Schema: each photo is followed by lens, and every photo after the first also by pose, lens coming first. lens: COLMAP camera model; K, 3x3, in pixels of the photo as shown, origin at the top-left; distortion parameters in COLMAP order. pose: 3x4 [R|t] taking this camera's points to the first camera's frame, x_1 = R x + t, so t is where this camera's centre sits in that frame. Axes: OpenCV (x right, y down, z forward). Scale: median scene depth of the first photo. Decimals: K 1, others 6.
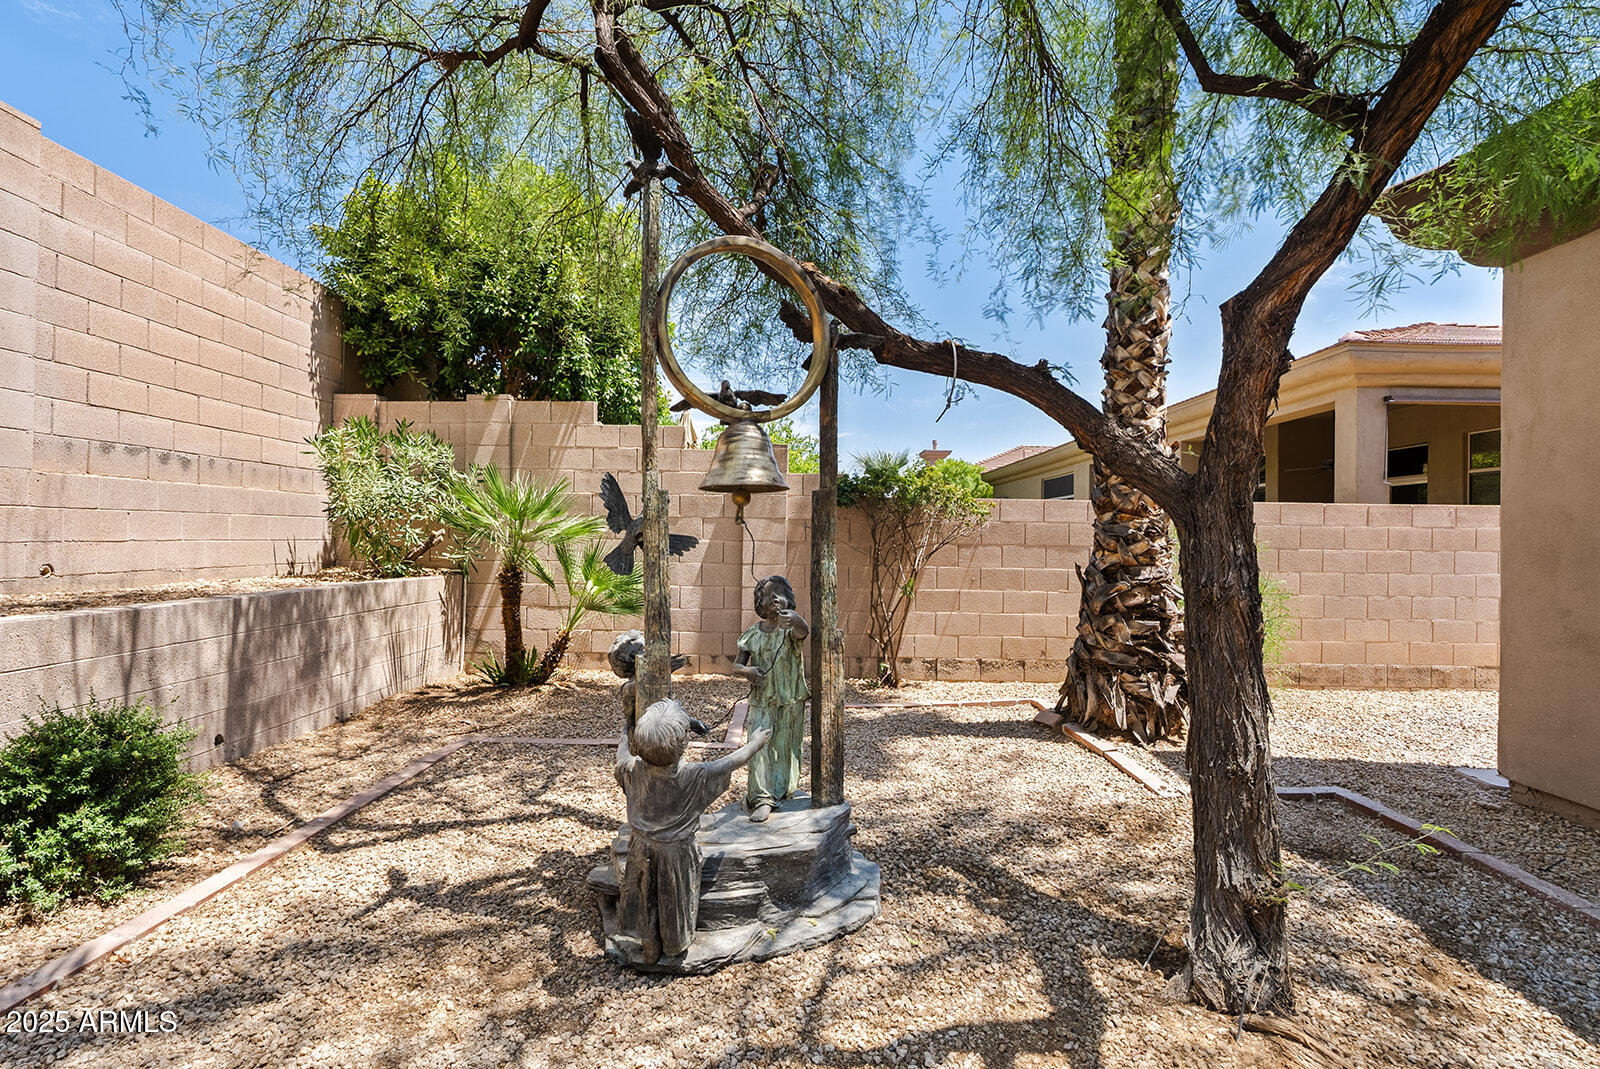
lens RADIAL K [[976.9, 0, 744.4], [0, 976.9, 537.6], [0, 0, 1]] dist [0.036593, 0.000419]
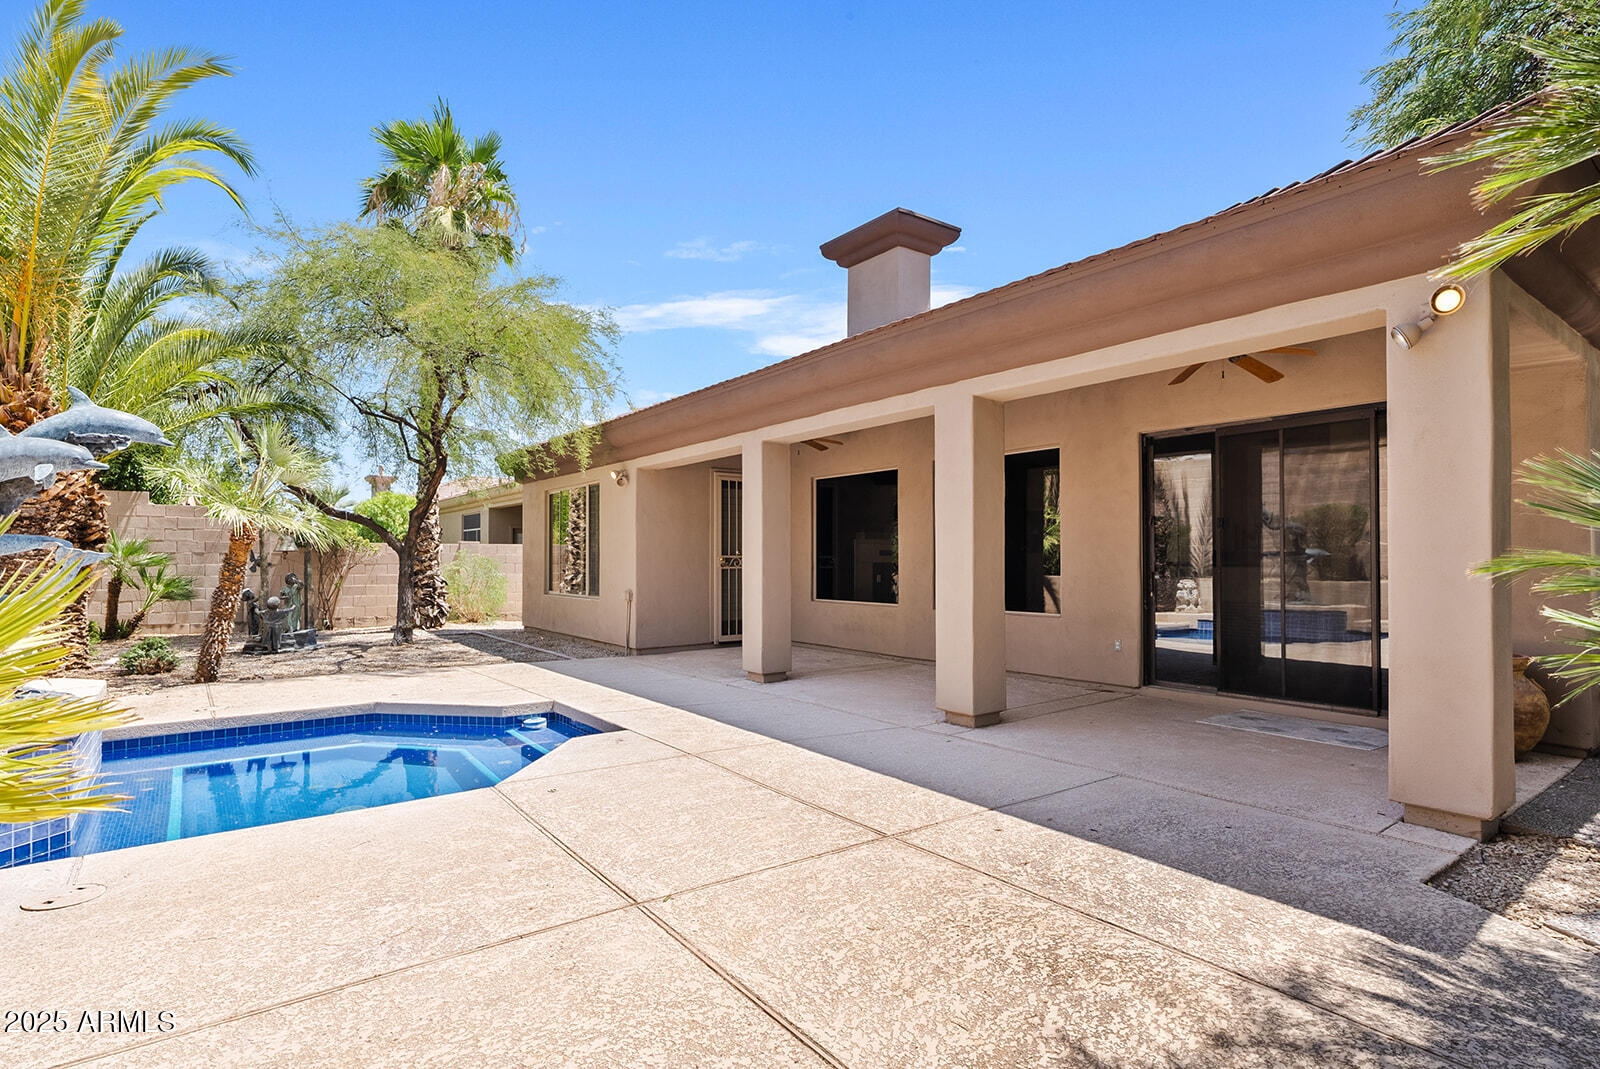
lens RADIAL K [[797.8, 0, 799.7], [0, 797.8, 556.6], [0, 0, 1]] dist [-0.000478, 0.000017]
pose [[0.777354, -0.010360, 0.628979, -0.165772], [0.012247, 0.999924, 0.001333, -0.000765], [-0.628945, 0.006667, 0.777421, -1.134336]]
